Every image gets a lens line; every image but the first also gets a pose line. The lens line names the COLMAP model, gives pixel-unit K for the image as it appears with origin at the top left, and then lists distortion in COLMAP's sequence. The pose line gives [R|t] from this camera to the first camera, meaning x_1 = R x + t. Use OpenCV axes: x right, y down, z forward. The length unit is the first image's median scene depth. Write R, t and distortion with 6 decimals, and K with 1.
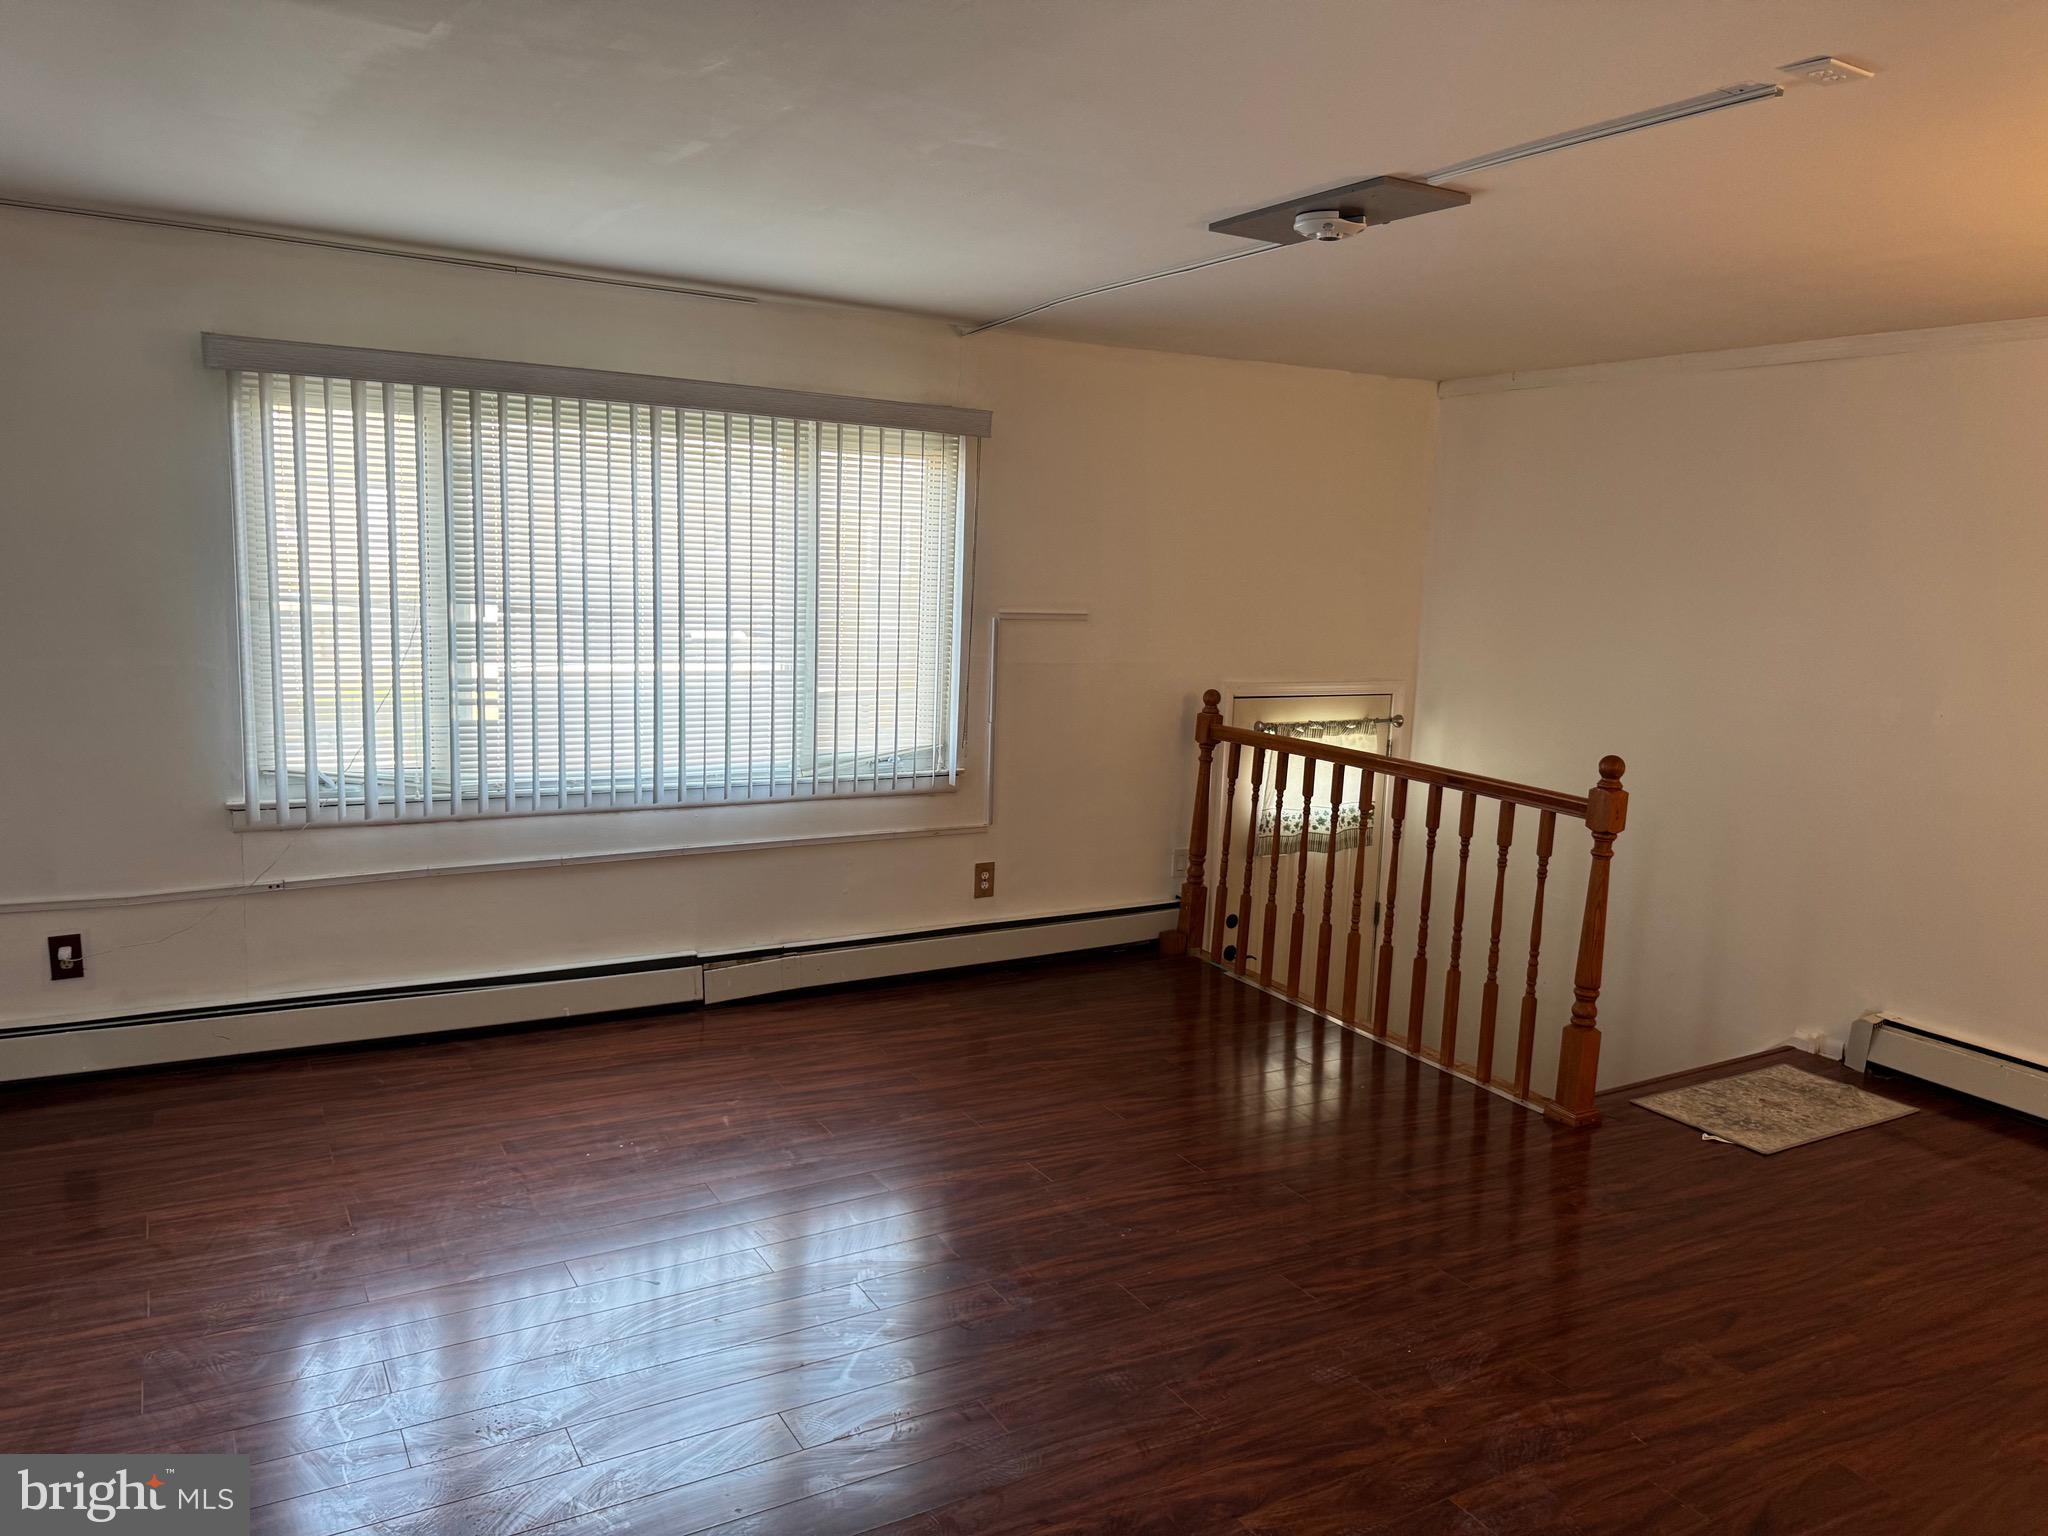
lens RADIAL K [[1444.0, 0, 1034.5], [0, 1444.0, 777.6], [0, 0, 1]] dist [0.117084, -0.145680]
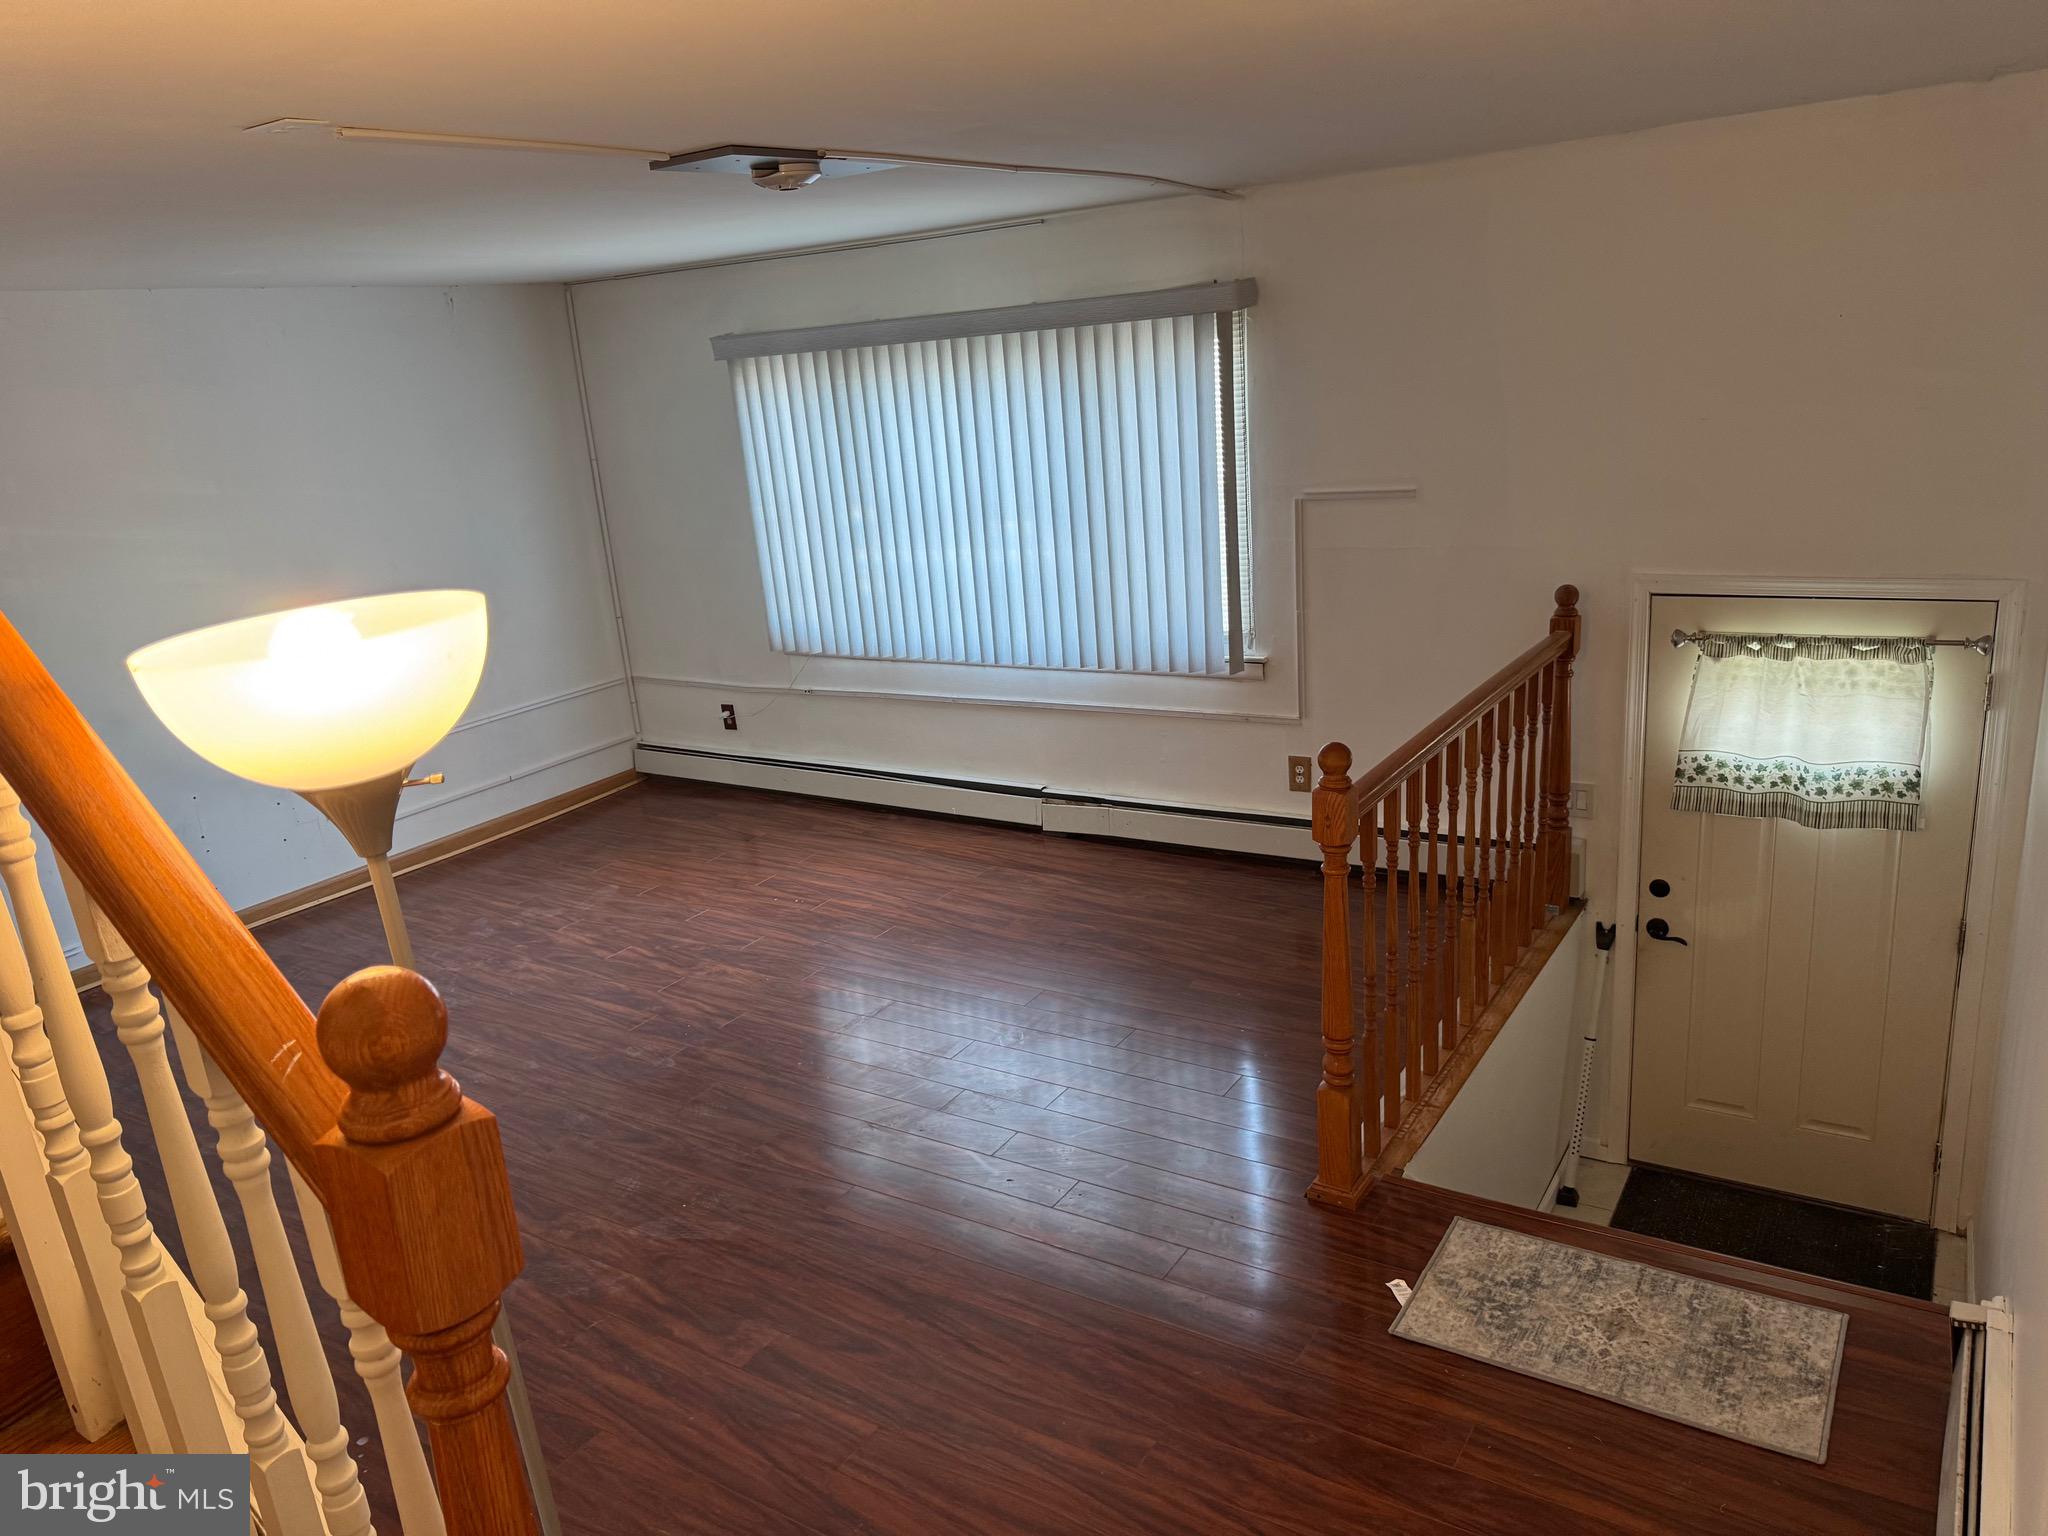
lens RADIAL K [[1444.0, 0, 1034.5], [0, 1444.0, 777.6], [0, 0, 1]] dist [0.117084, -0.145680]
pose [[0.440526, 0.175448, -0.880429, 0.912451], [-0.043096, 0.983719, 0.174469, -0.108787], [0.896705, -0.038915, 0.440915, 0.508735]]
